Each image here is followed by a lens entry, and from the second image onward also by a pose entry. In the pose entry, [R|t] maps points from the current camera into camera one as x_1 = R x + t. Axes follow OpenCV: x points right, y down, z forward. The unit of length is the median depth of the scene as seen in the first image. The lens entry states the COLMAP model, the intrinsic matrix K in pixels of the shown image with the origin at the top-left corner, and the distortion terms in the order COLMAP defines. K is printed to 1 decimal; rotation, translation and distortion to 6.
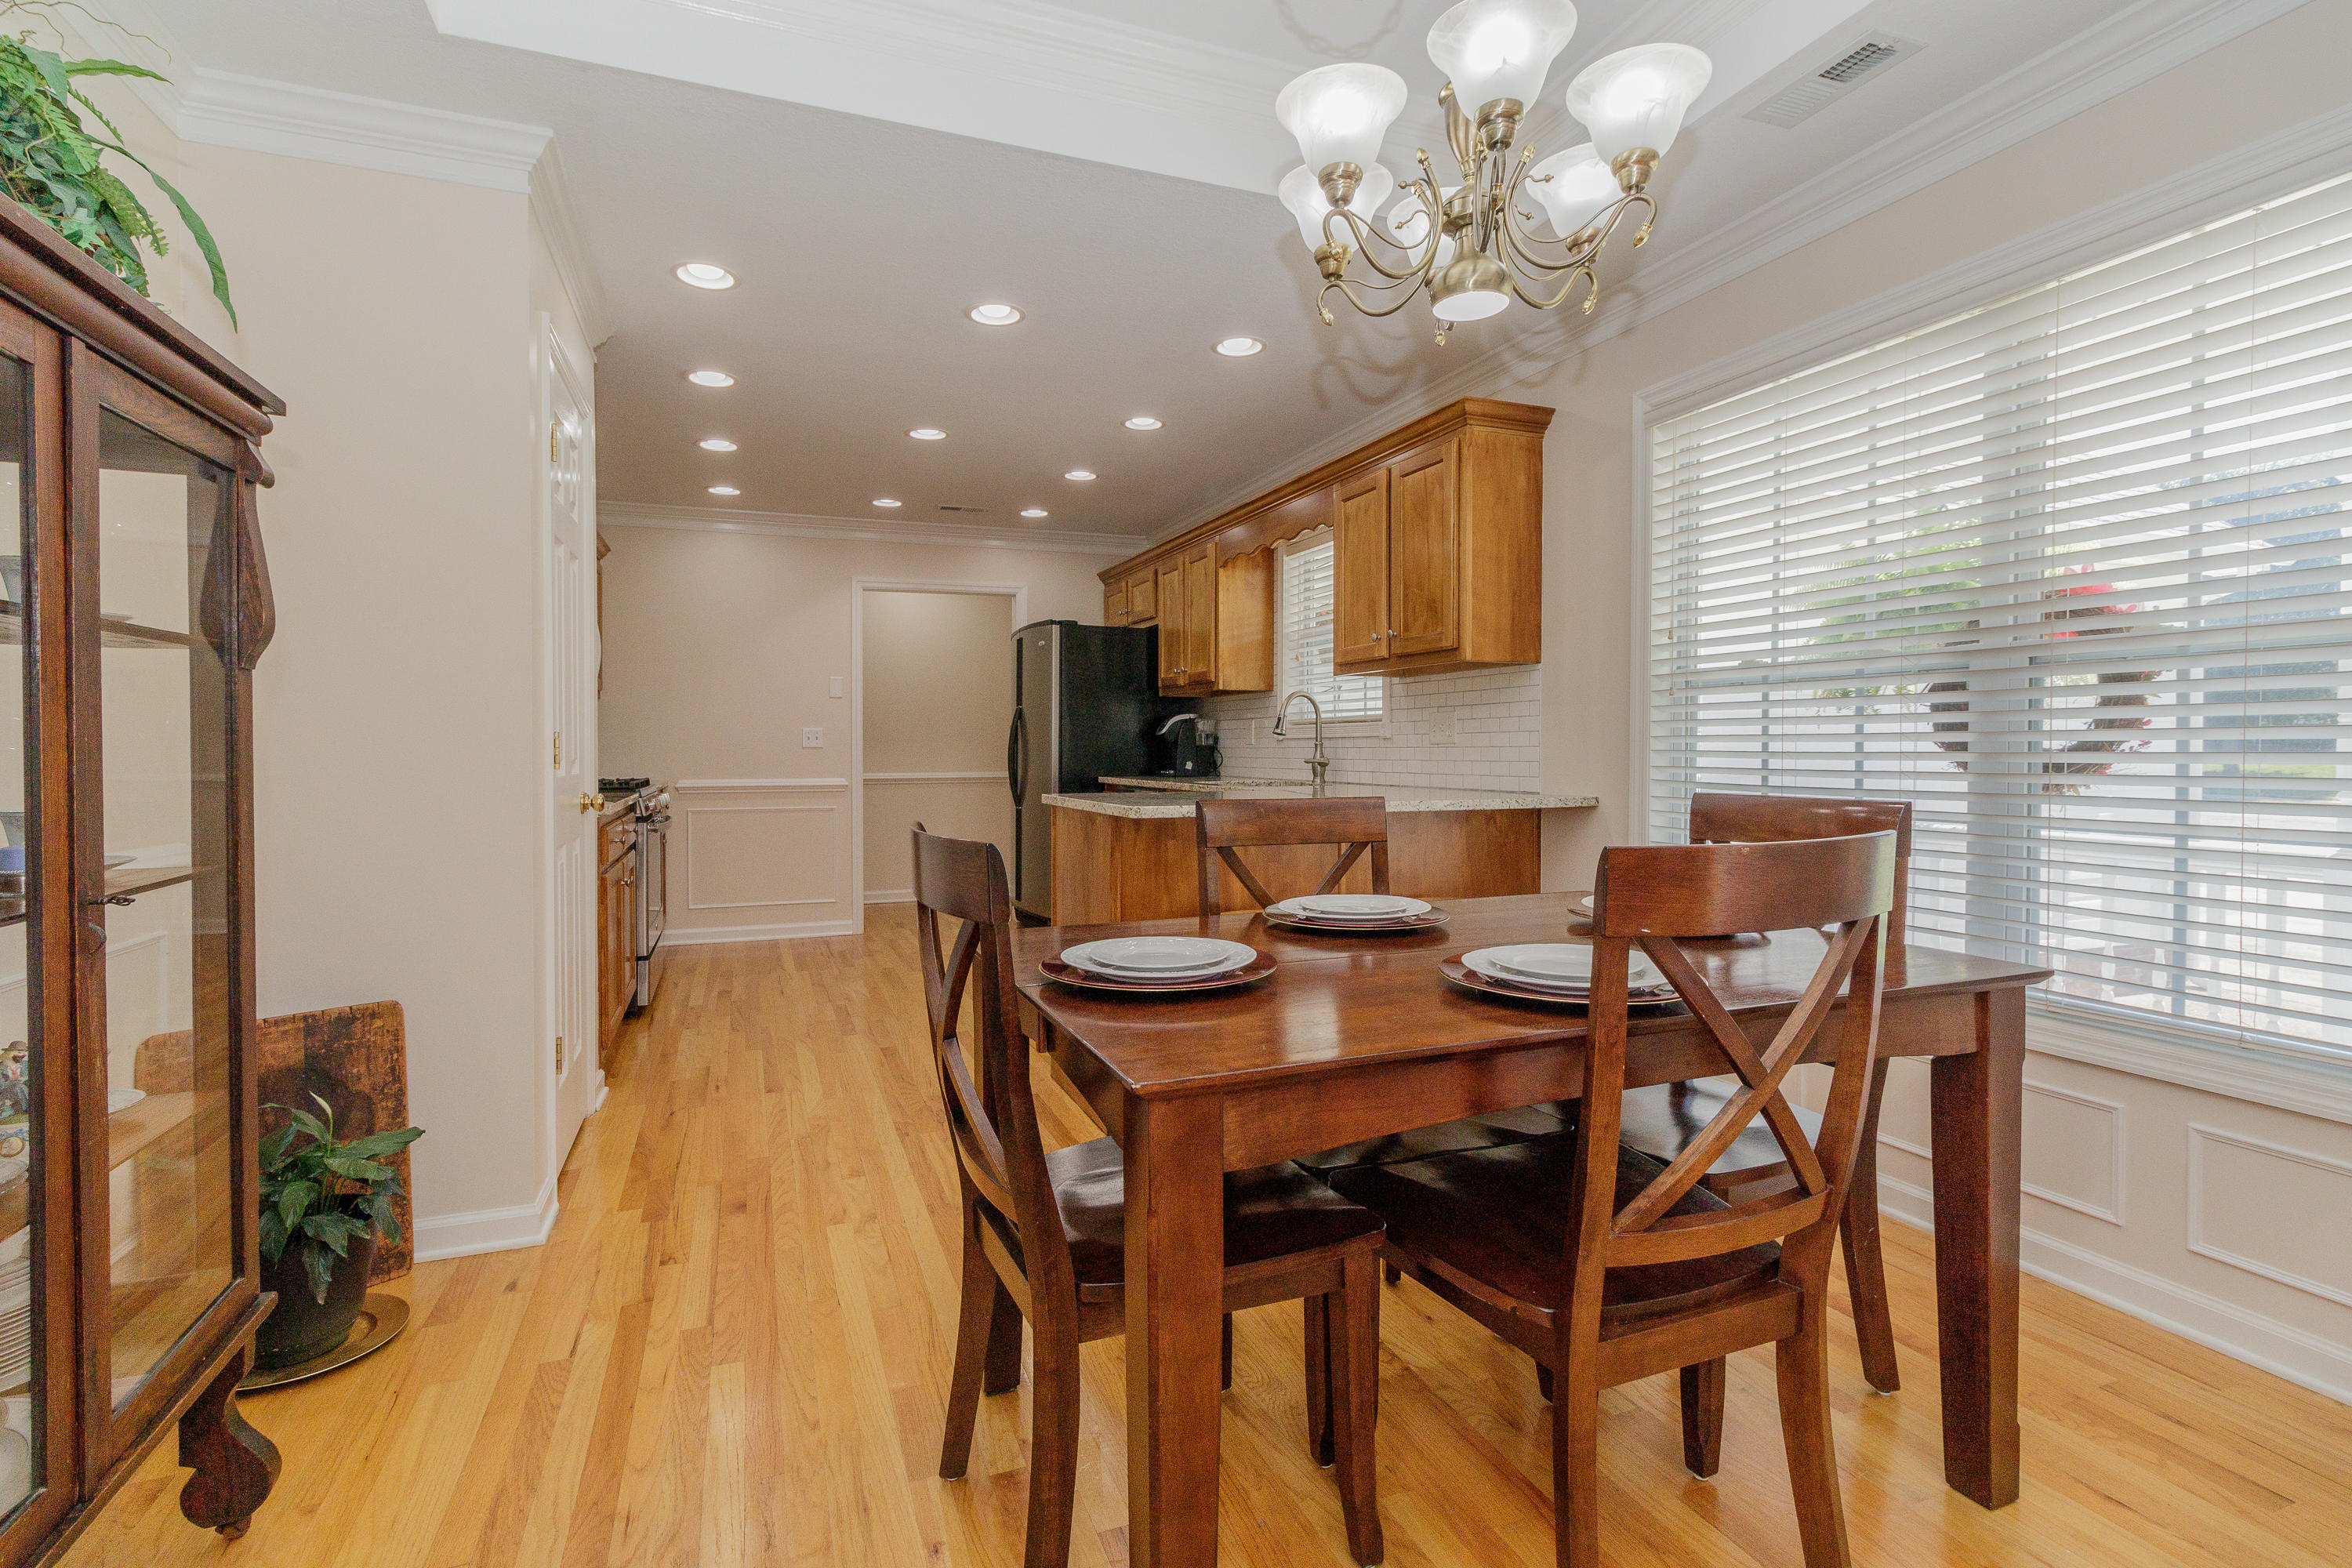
lens RADIAL K [[1102.7, 0, 1179.6], [0, 1102.7, 769.7], [0, 0, 1]] dist [-0.028895, -0.000156]
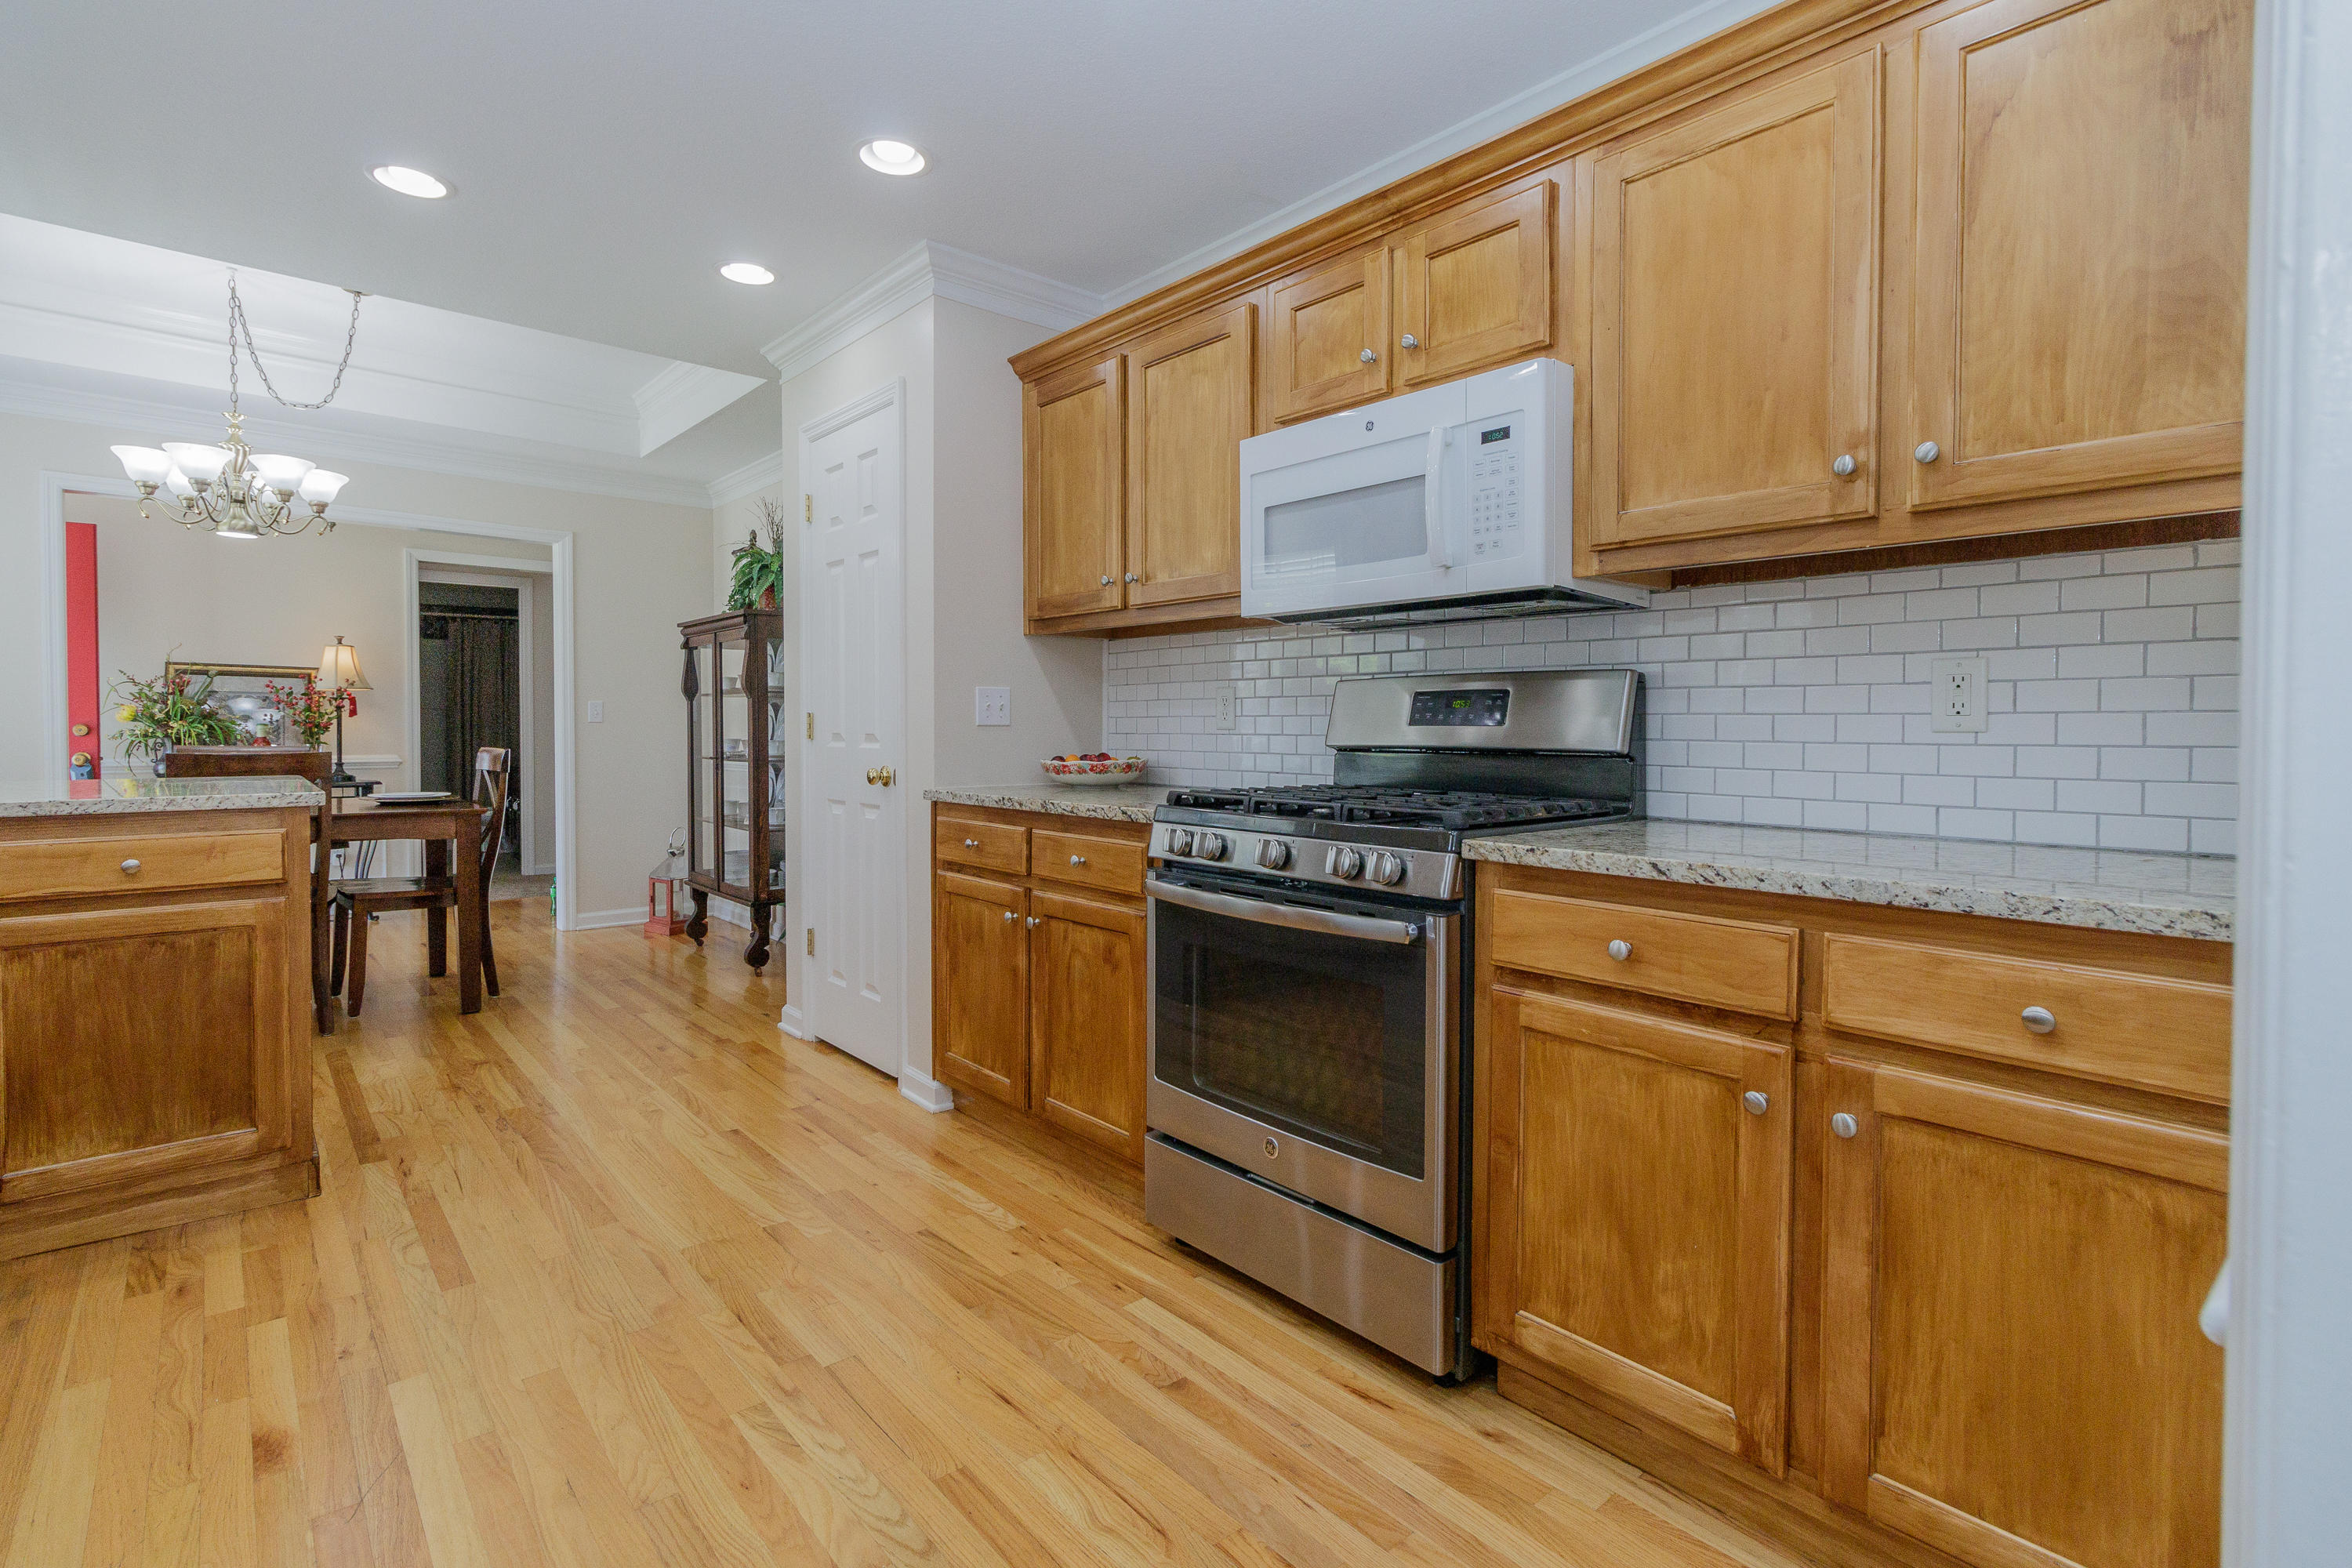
lens RADIAL K [[1096.3, 0, 1167.1], [0, 1096.3, 747.7], [0, 0, 1]] dist [-0.001378, 0.000117]
pose [[-0.943561, 0.002932, -0.331185, -0.243475], [-0.010623, 0.999178, 0.039112, -0.022802], [0.331028, 0.040423, -0.942755, 1.125577]]
